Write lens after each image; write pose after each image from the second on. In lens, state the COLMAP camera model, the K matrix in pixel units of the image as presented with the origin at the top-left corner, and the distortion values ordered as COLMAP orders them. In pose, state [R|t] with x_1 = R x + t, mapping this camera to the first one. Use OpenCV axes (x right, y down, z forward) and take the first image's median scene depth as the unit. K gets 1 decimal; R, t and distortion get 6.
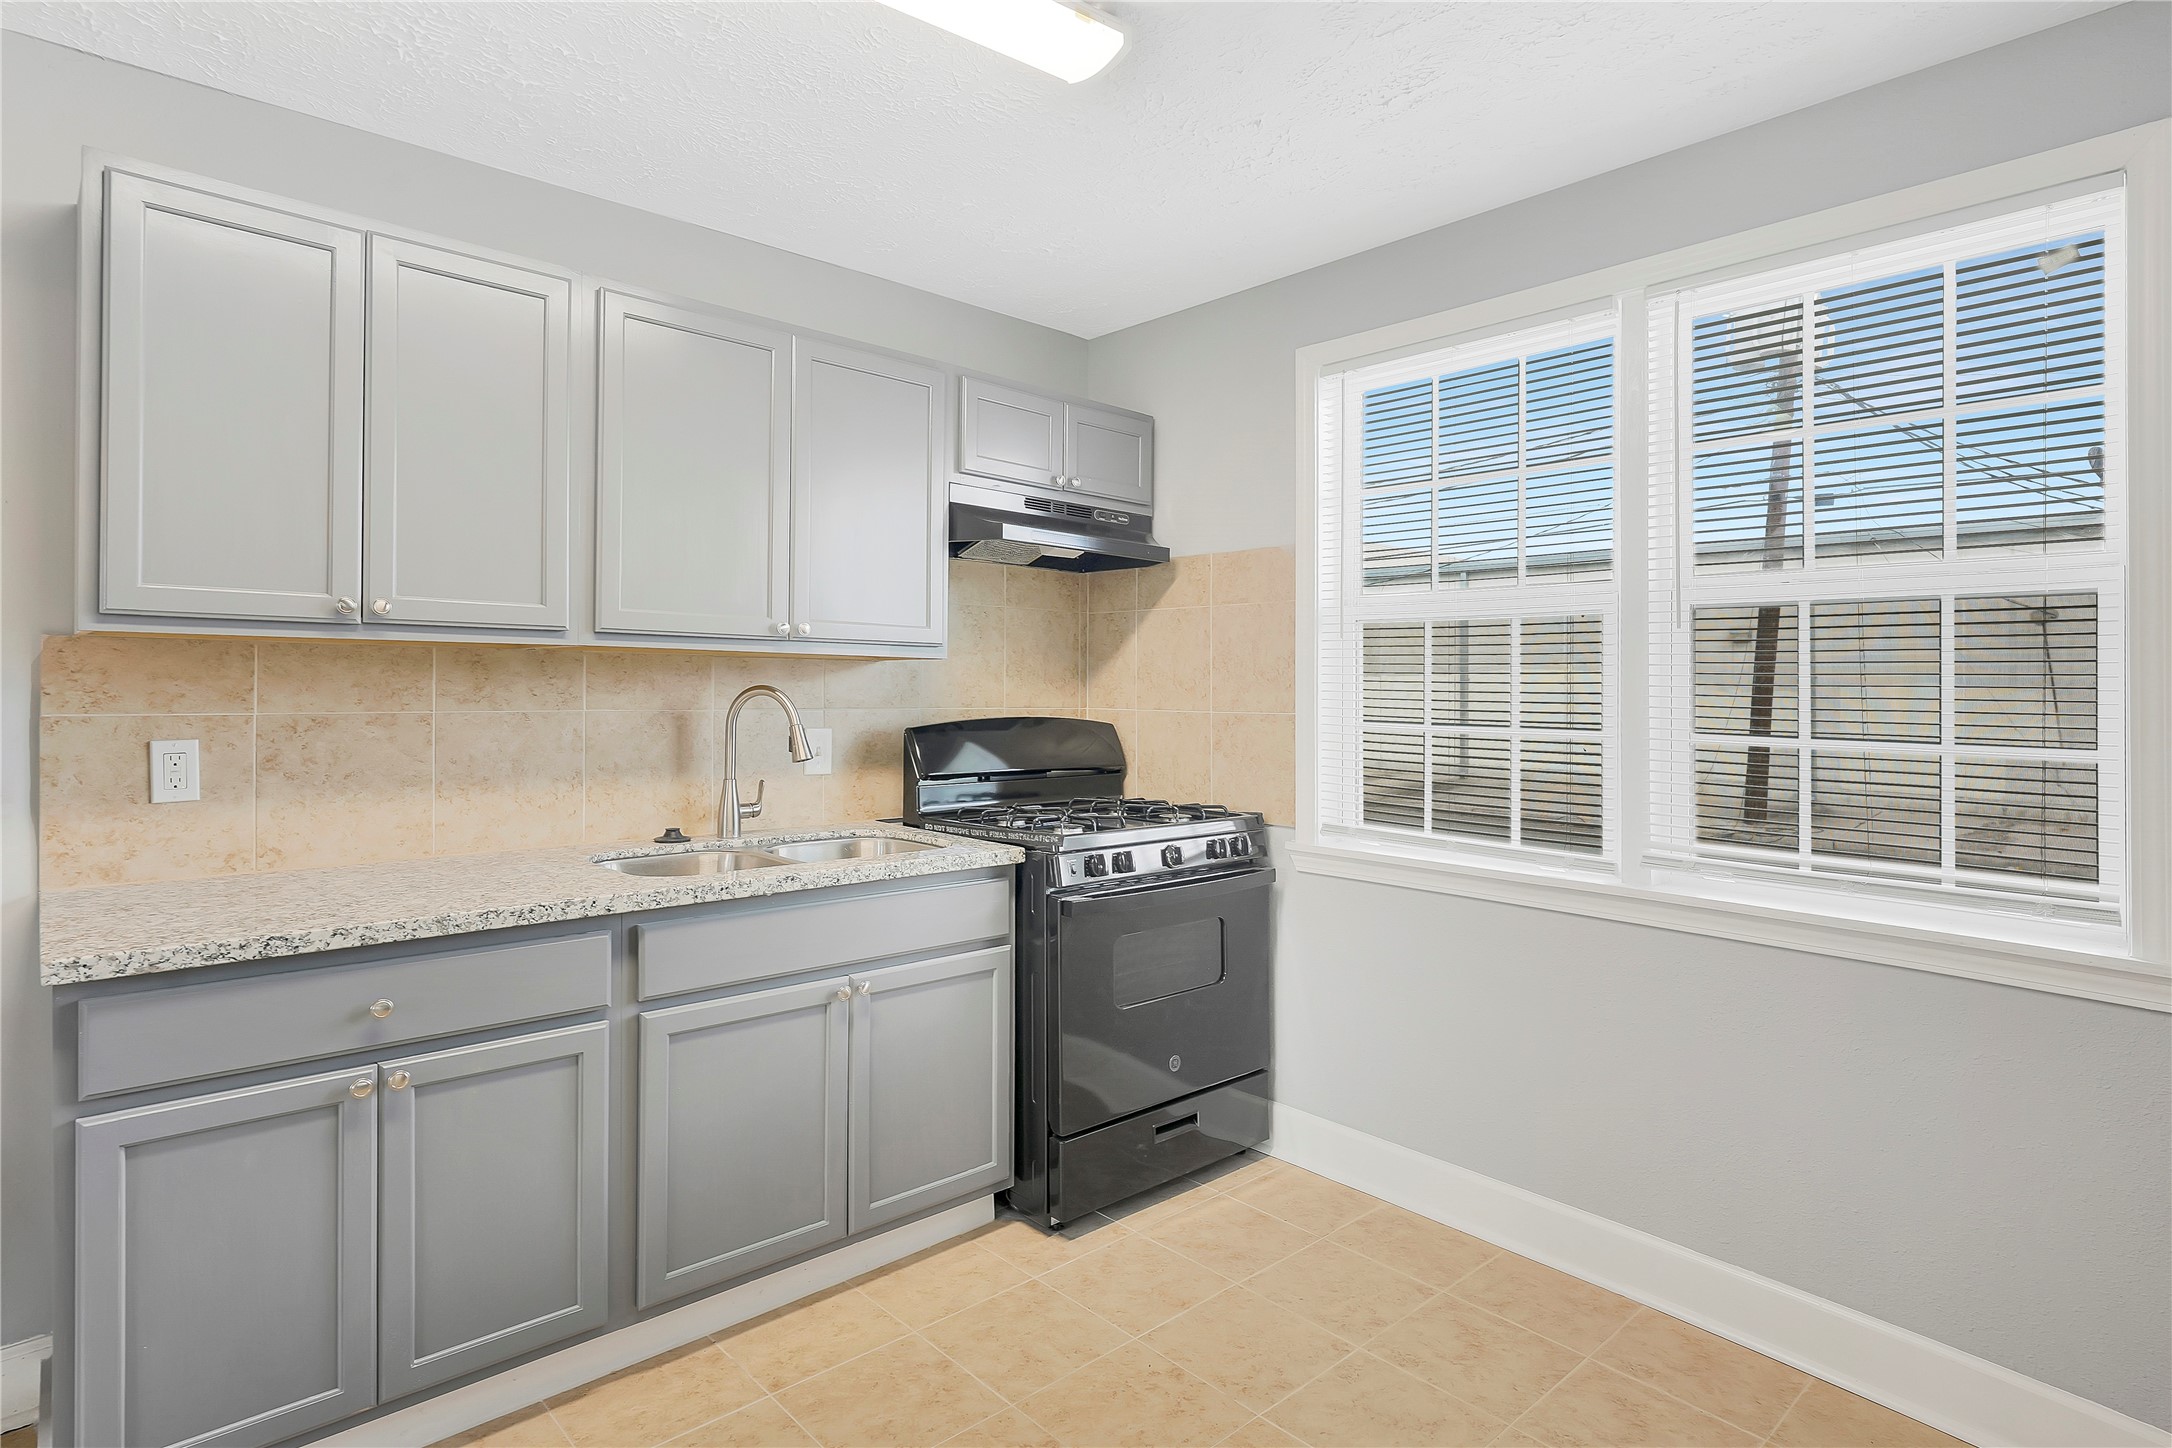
lens RADIAL K [[1154.4, 0, 1084.2], [0, 1154.4, 677.5], [0, 0, 1]] dist [0.028683, -0.000027]
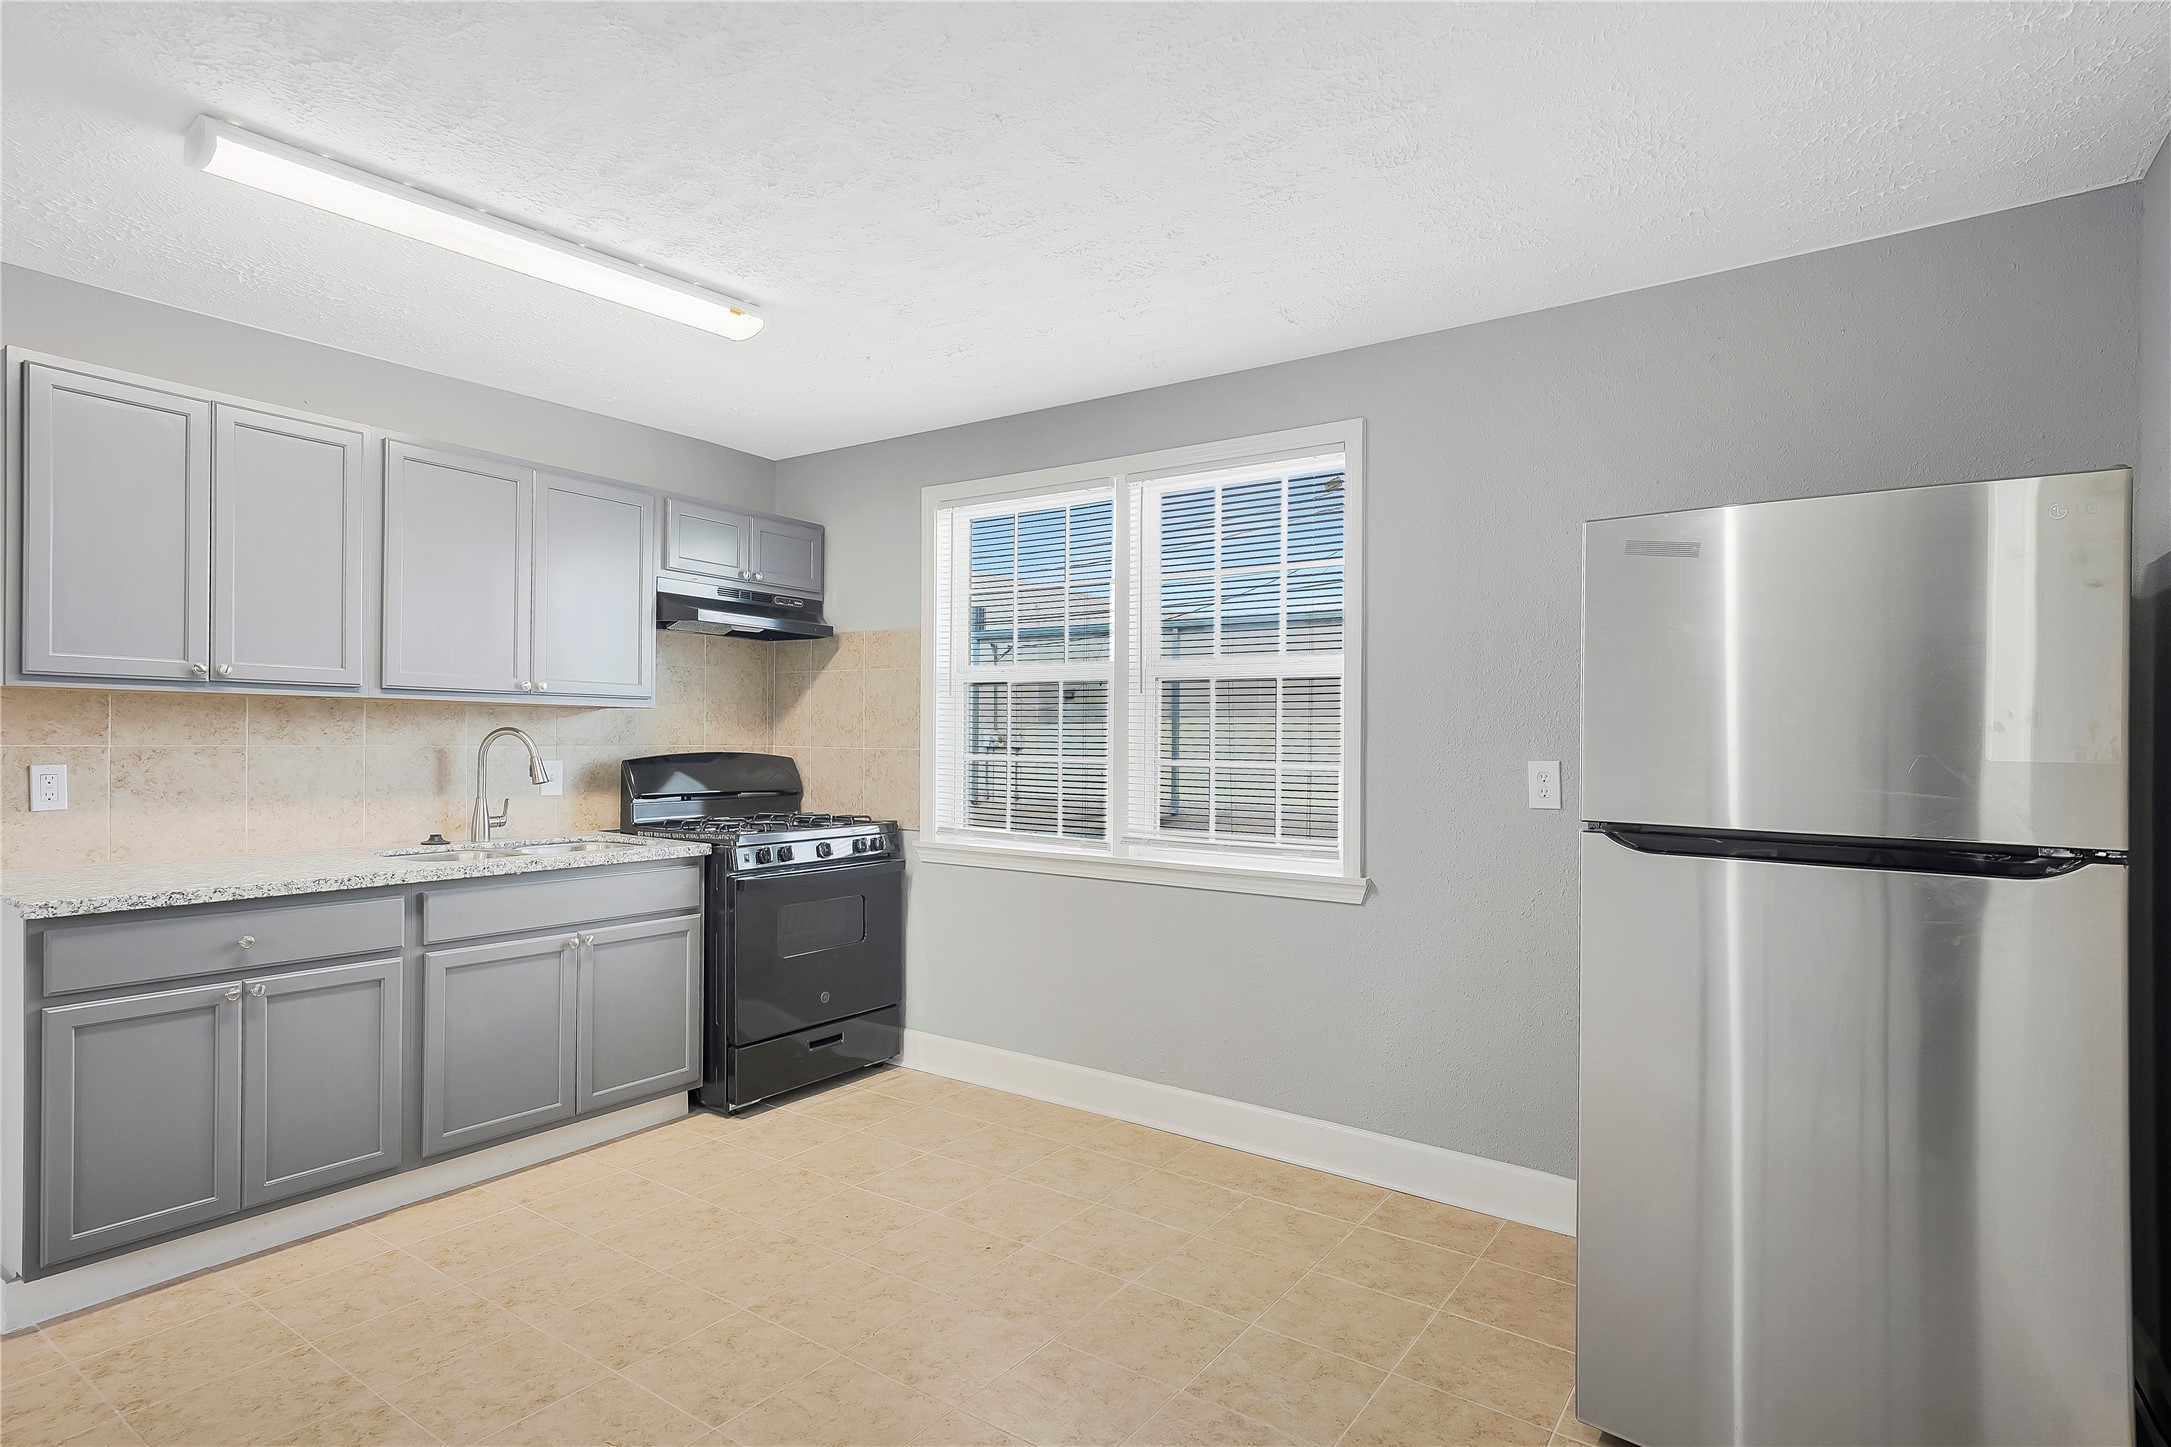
lens RADIAL K [[1165.4, 0, 1085.5], [0, 1165.4, 723.5], [0, 0, 1]] dist [0.000729, 0.000307]
pose [[0.976555, 0.003848, 0.215234, 0.086043], [-0.004224, 0.999990, 0.001285, -0.002019], [-0.215227, -0.002164, 0.976562, -0.472990]]
